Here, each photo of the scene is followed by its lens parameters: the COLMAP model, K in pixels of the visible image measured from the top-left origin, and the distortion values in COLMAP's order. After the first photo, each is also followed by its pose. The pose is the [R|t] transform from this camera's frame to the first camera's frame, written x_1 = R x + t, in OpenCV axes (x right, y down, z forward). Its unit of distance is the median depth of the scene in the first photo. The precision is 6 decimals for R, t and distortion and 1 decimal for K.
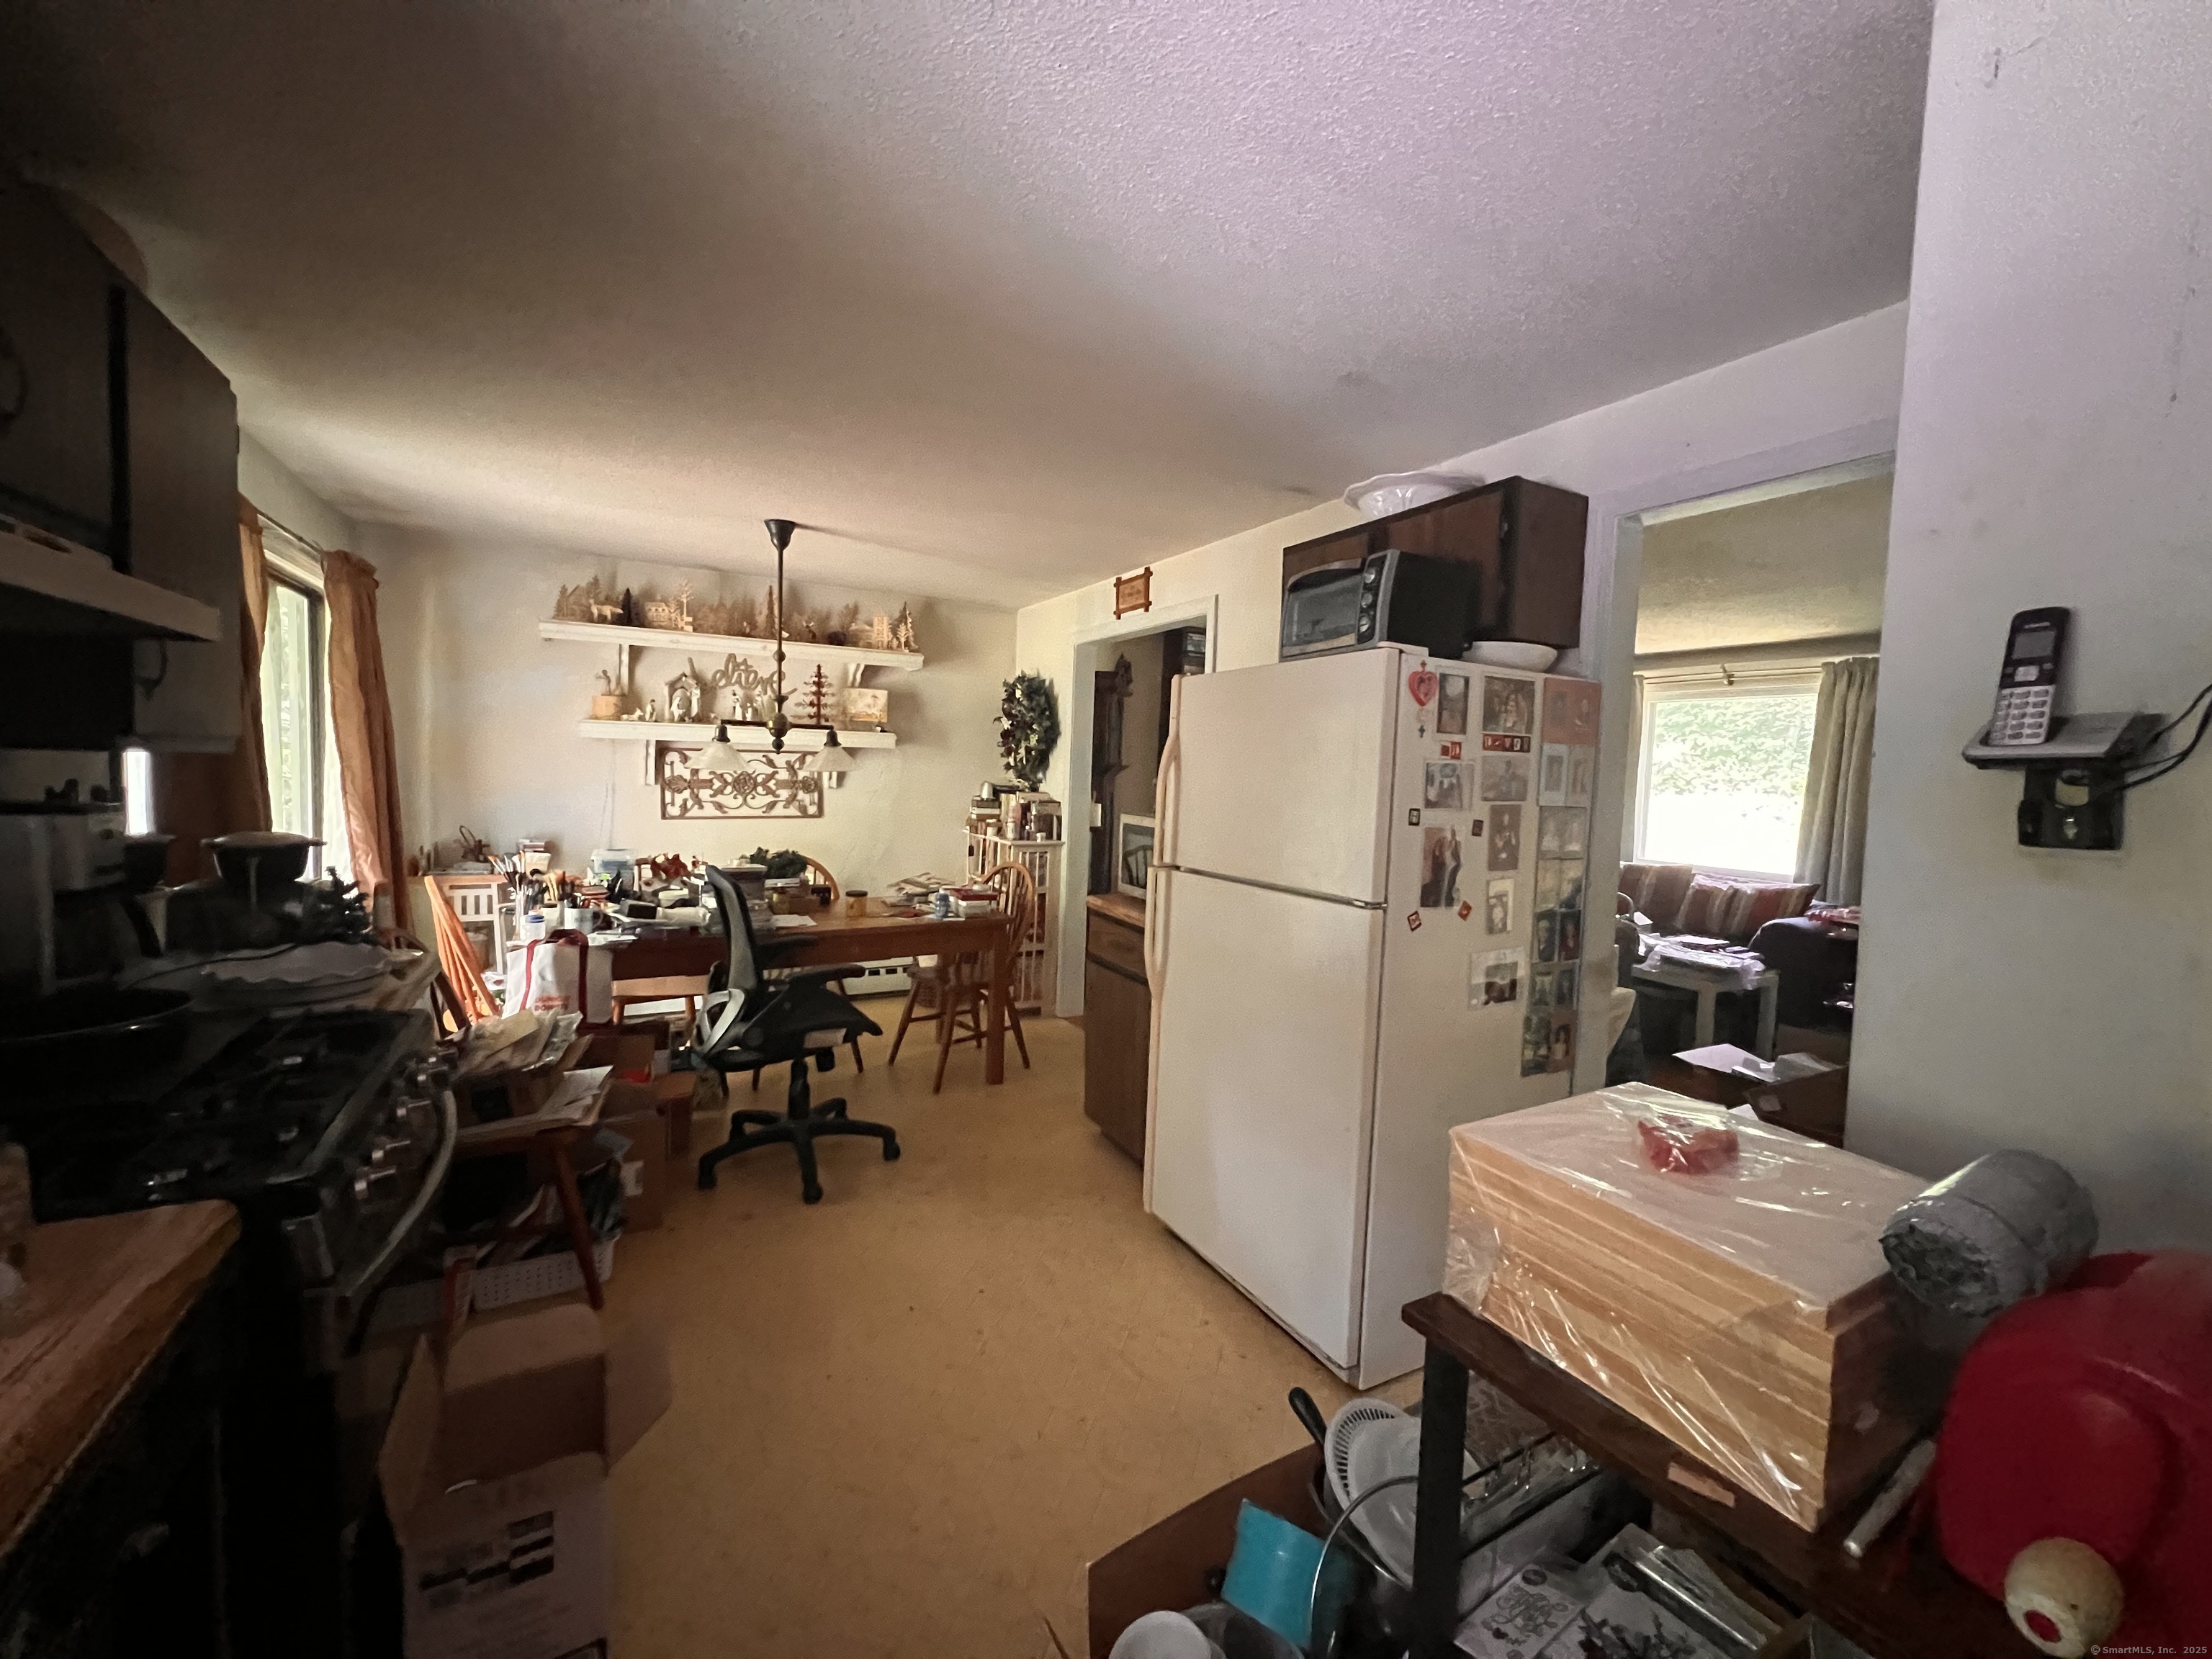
lens RADIAL K [[885.3, 0, 1104.8], [0, 885.3, 828.9], [0, 0, 1]] dist [-0.005684, 0.000996]
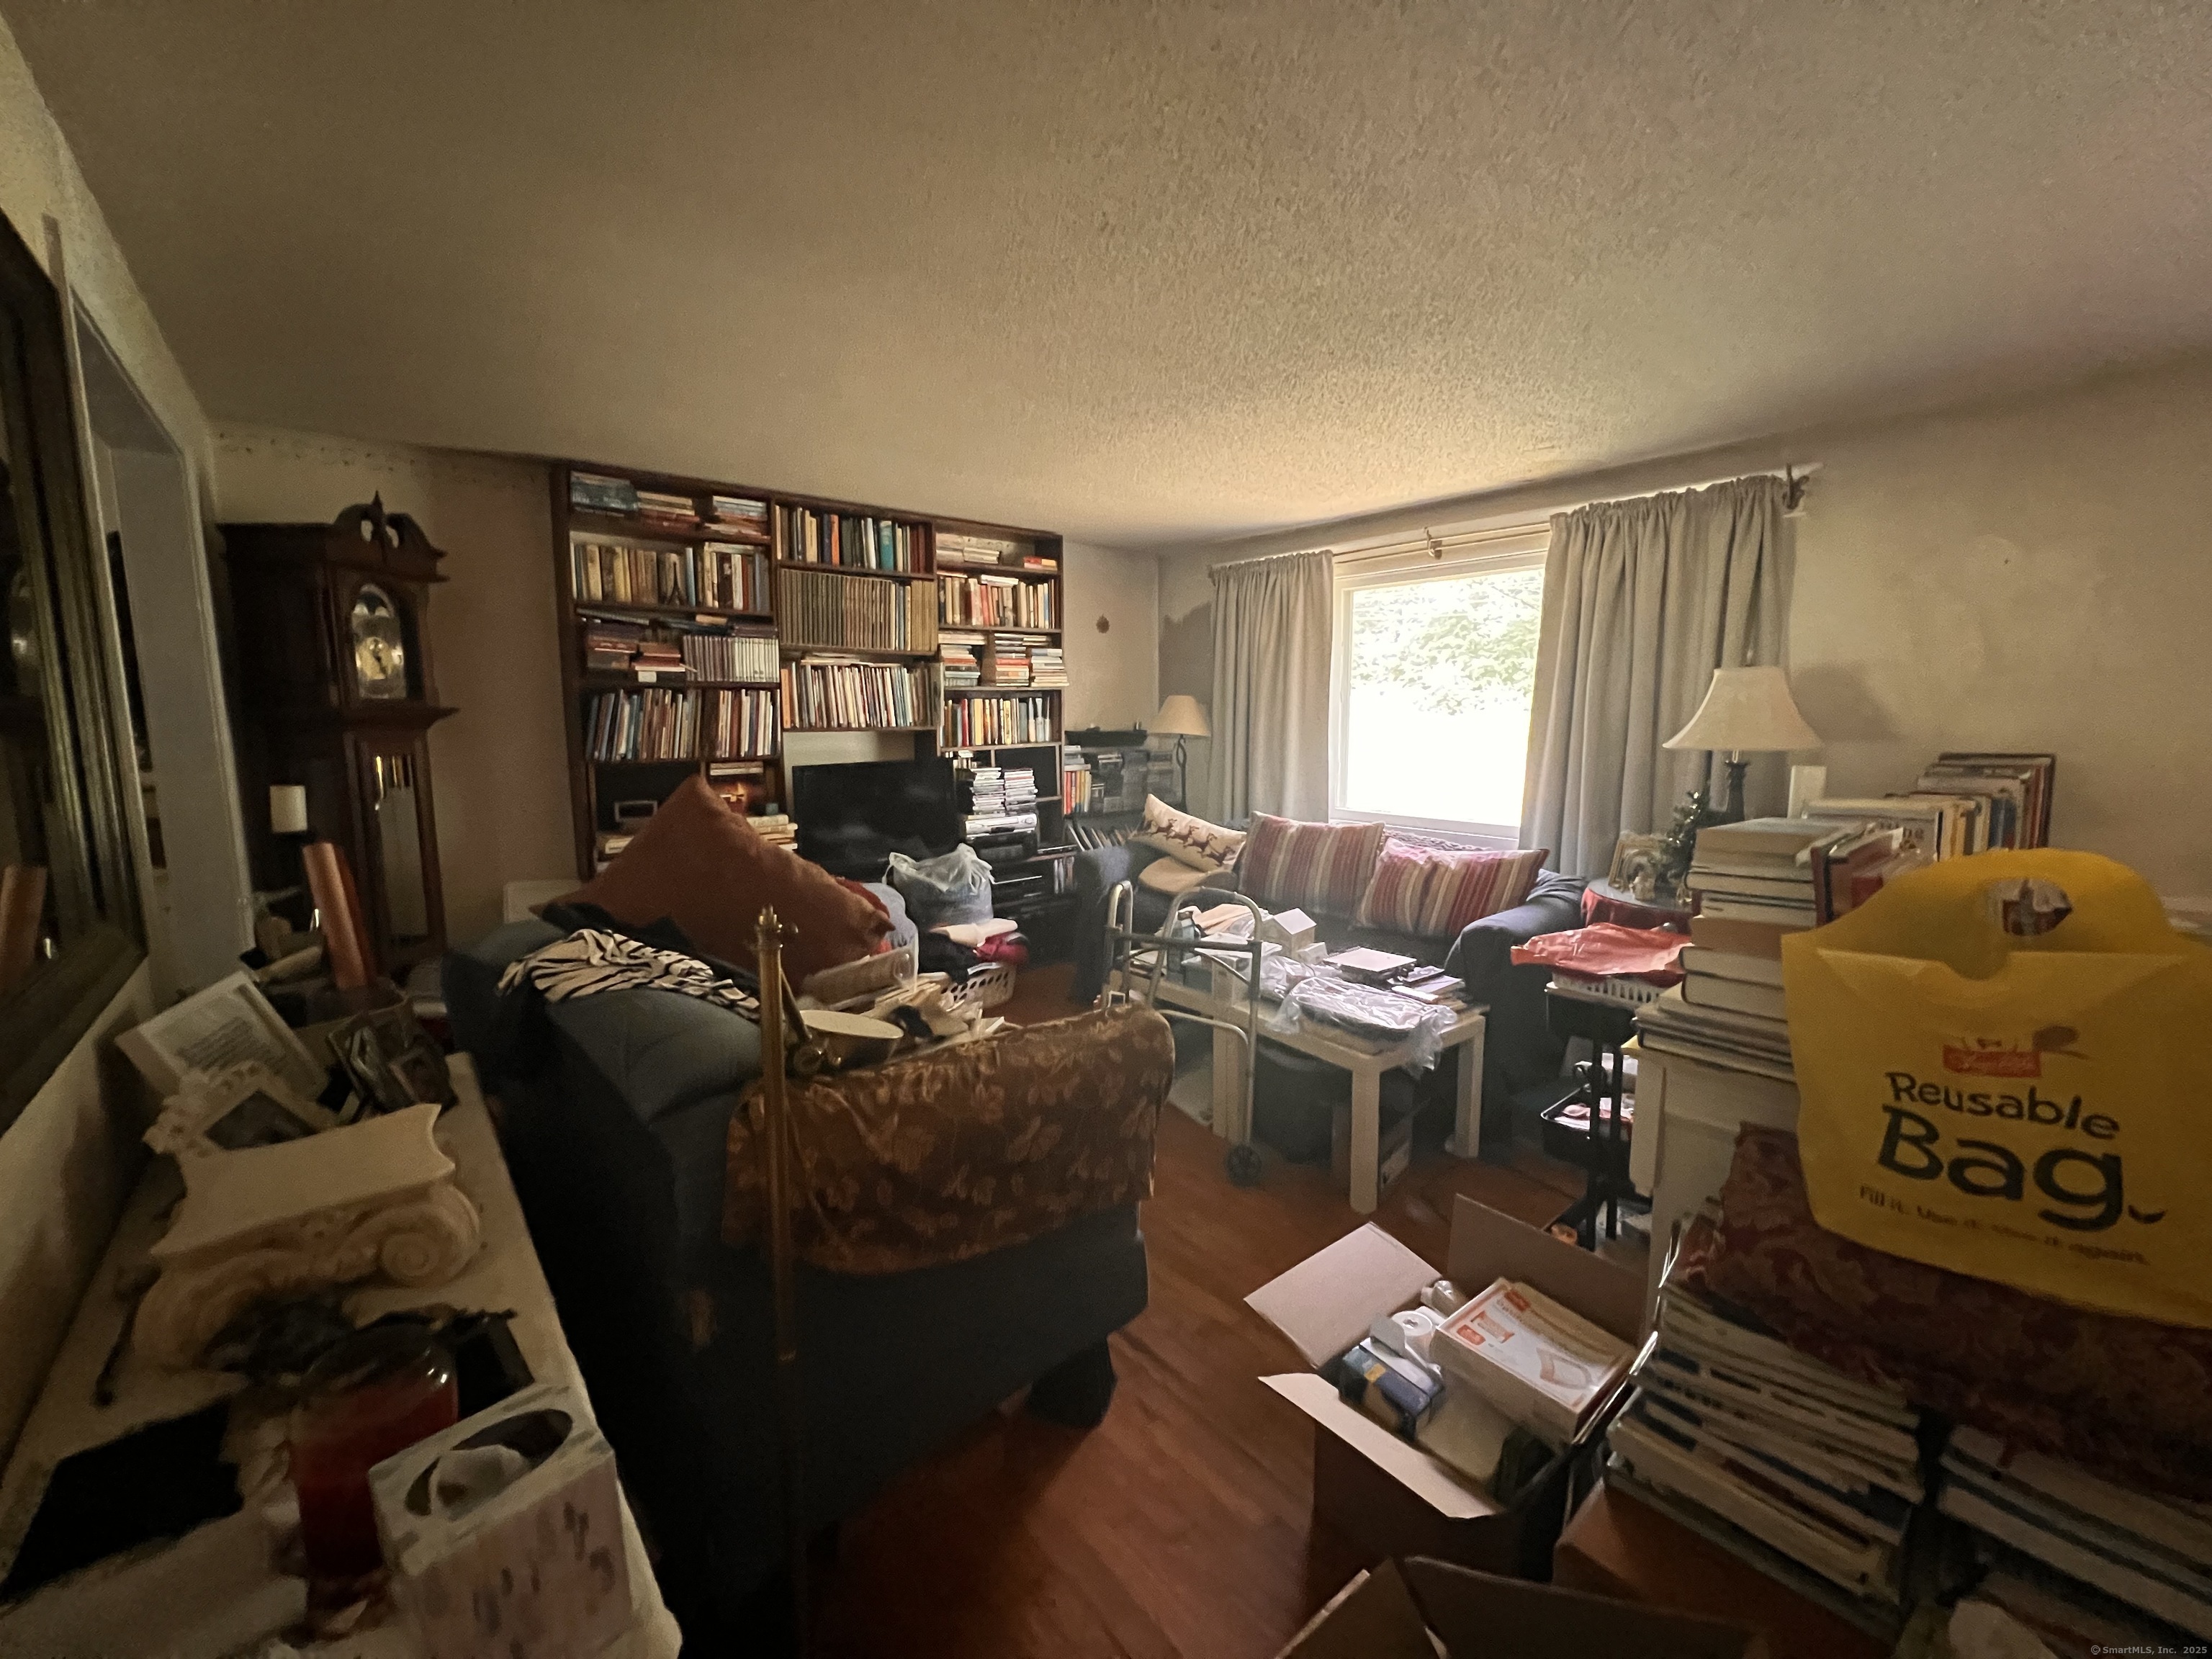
lens RADIAL K [[885.3, 0, 1105.7], [0, 885.3, 828.5], [0, 0, 1]] dist [-0.005684, 0.000996]
pose [[0.979740, -0.065328, 0.189317, 0.347011], [0.052638, 0.996065, 0.071307, -0.015537], [-0.193230, -0.059898, 0.979323, 0.401537]]
